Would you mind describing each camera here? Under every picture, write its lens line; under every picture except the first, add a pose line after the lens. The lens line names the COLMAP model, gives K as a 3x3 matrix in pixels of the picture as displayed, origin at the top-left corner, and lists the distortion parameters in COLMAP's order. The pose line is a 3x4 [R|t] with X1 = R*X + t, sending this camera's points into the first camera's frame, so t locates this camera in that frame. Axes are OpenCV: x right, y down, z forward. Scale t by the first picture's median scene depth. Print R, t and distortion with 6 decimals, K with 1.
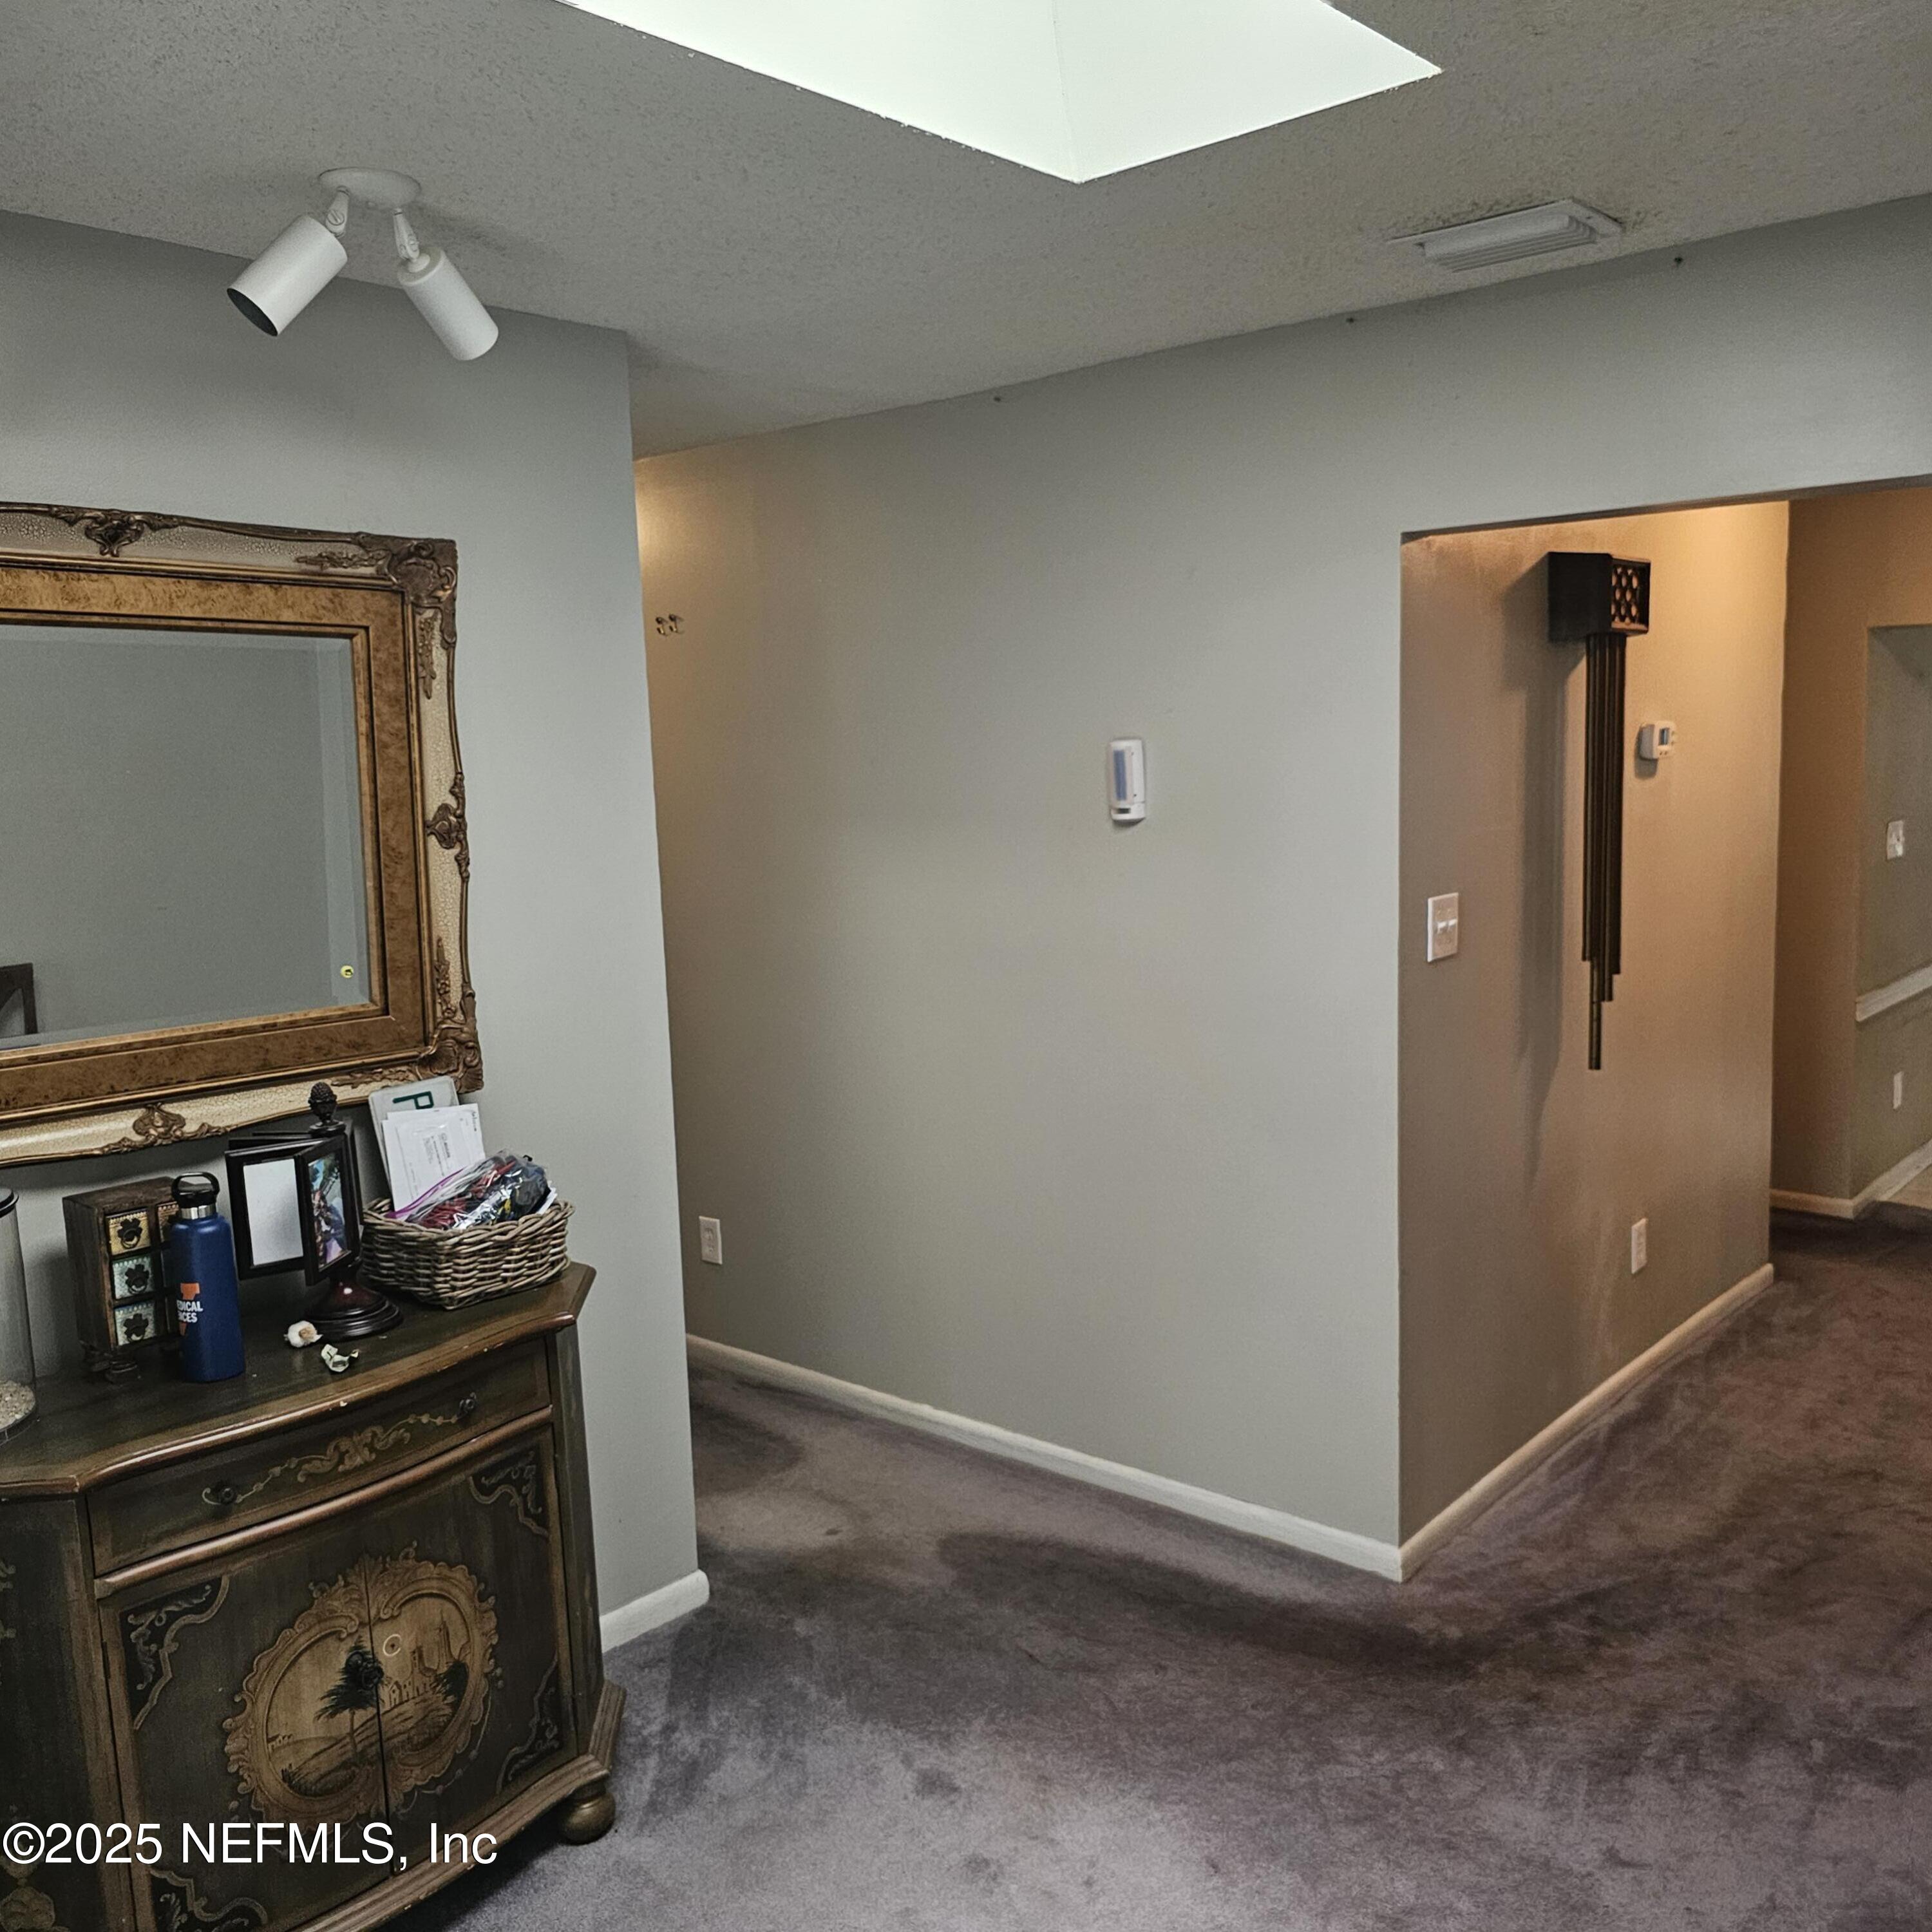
lens RADIAL K [[1810.4, 0, 953.9], [0, 1810.4, 957.4], [0, 0, 1]] dist [0.118452, -0.007644]
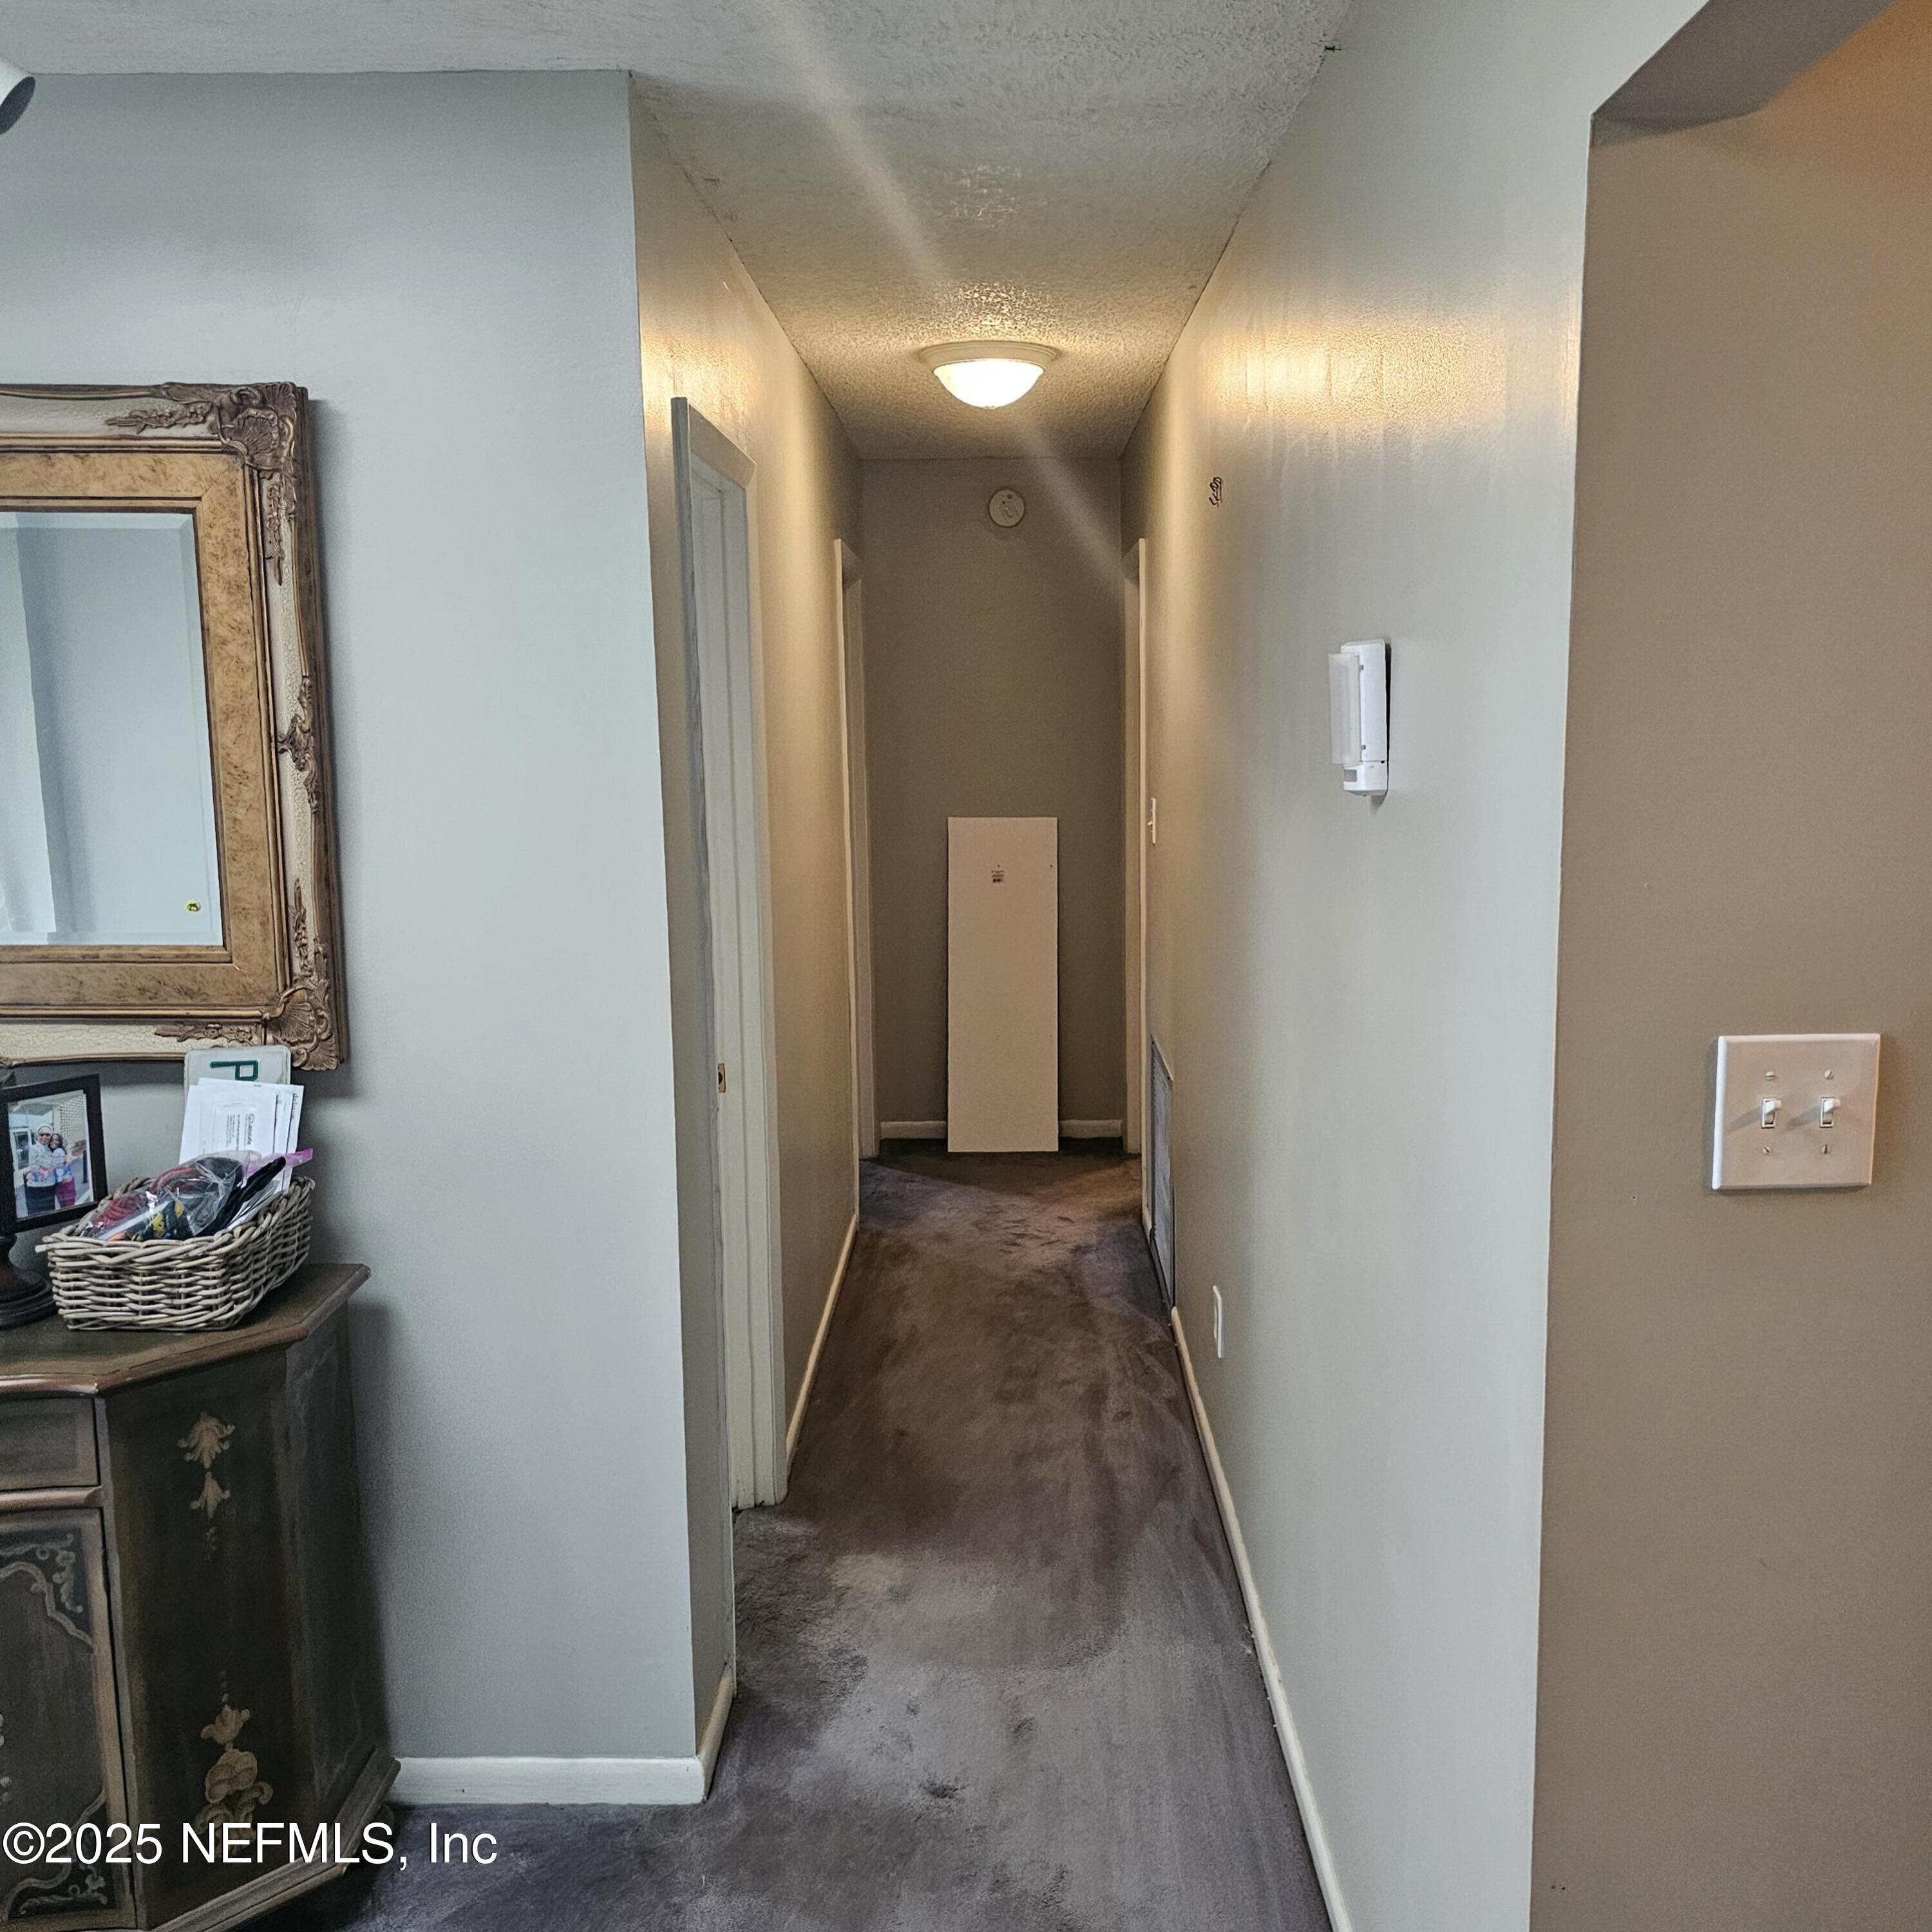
lens RADIAL K [[1765.5, 0, 964.6], [0, 1765.5, 930.0], [0, 0, 1]] dist [0.050024, 0.001280]
pose [[0.642139, 0.123941, -0.756503, 0.542879], [-0.100160, 0.991949, 0.077496, -0.083421], [0.760017, 0.026008, 0.649383, 0.745779]]
